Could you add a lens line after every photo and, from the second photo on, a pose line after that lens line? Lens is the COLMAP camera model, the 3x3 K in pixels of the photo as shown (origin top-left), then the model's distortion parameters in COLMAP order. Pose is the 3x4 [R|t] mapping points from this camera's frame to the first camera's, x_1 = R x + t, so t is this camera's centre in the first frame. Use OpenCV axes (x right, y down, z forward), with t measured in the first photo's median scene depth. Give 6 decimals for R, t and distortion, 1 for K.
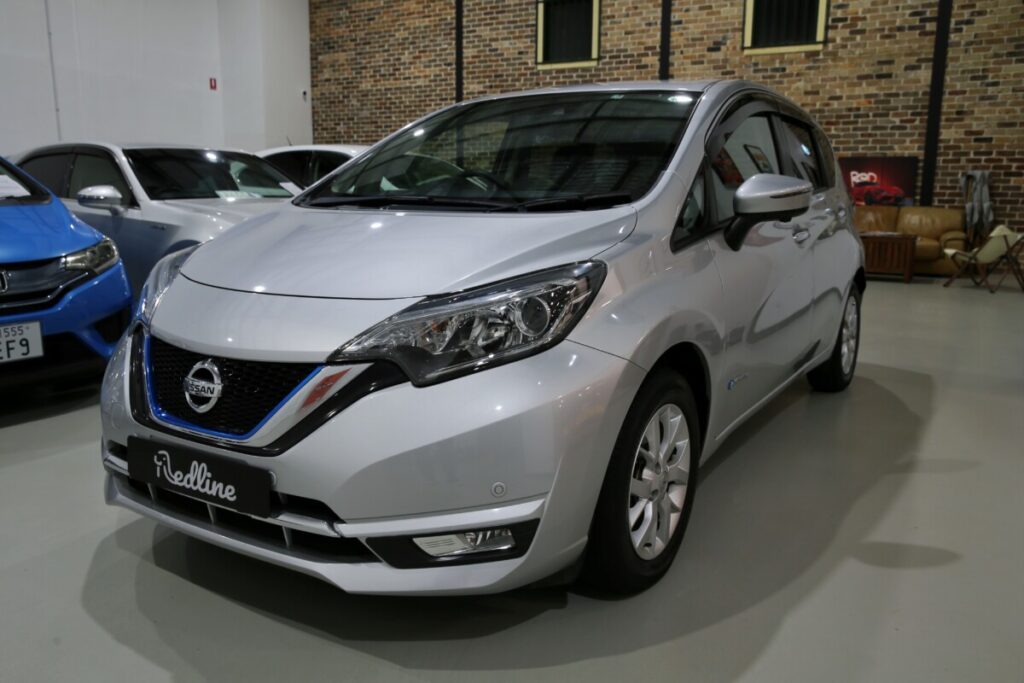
lens RADIAL K [[840.4, 0, 502.9], [0, 840.4, 345.9], [0, 0, 1]] dist [-0.039745, 0.073544]
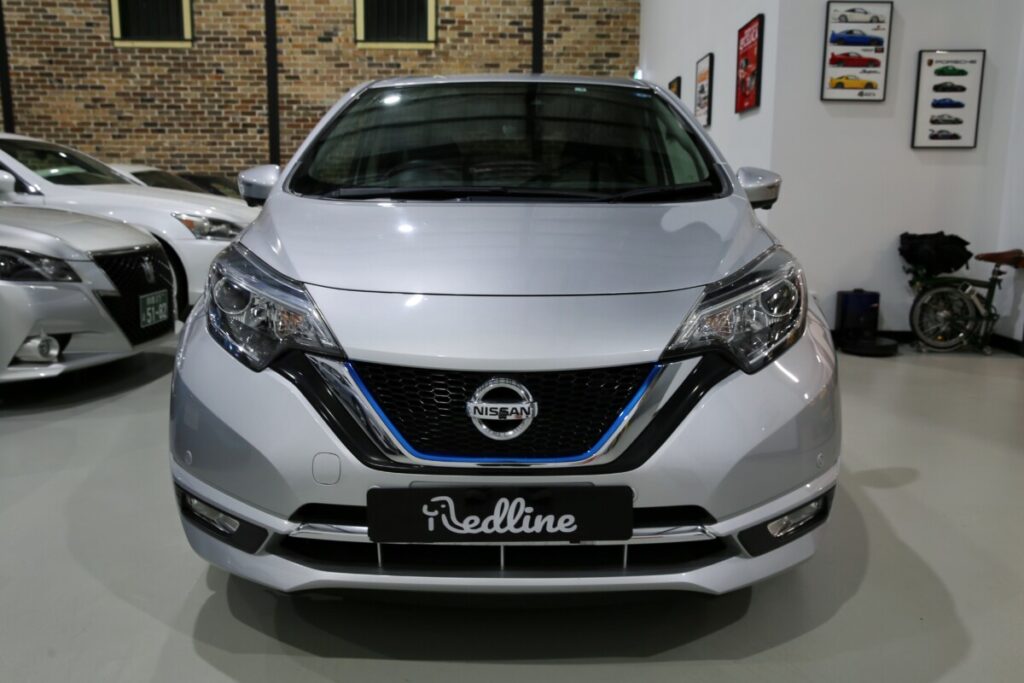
lens RADIAL K [[890.4, 0, 502.2], [0, 890.4, 345.7], [0, 0, 1]] dist [-0.061756, 0.124226]
pose [[0.840313, -0.099877, 0.532821, -0.171368], [0.103884, 0.994334, 0.022551, -0.007294], [-0.532055, 0.036401, 0.845927, 0.049219]]
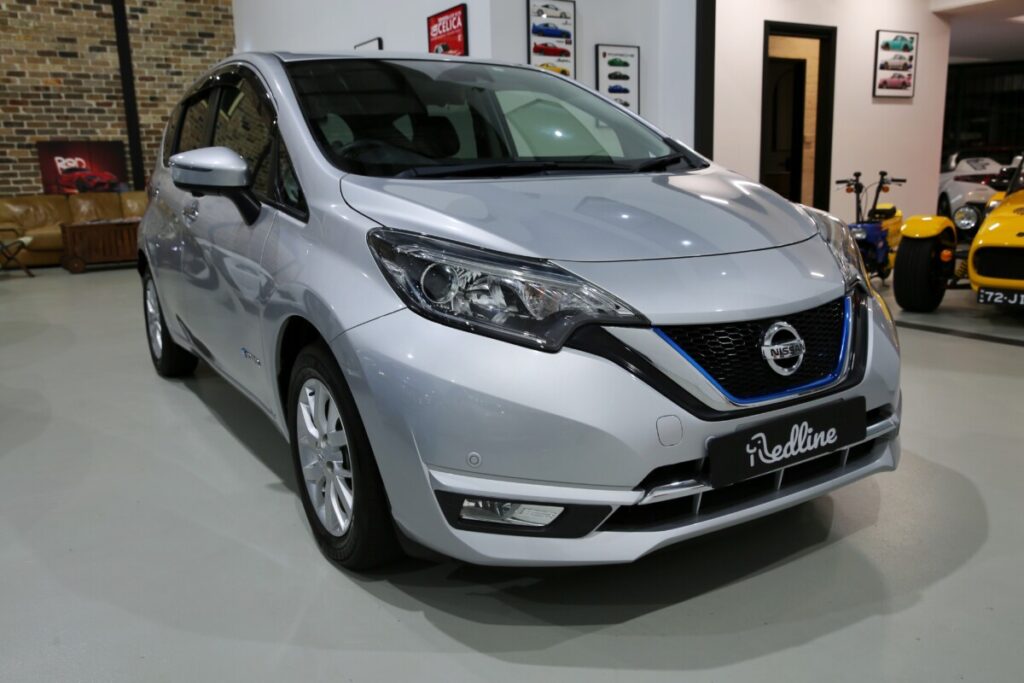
lens RADIAL K [[890.4, 0, 505.7], [0, 890.4, 339.9], [0, 0, 1]] dist [-0.061756, 0.124226]
pose [[0.407253, -0.195772, 0.892086, -0.289097], [0.204343, 0.971526, 0.119920, -0.030832], [-0.890162, 0.133454, 0.435662, 0.173125]]
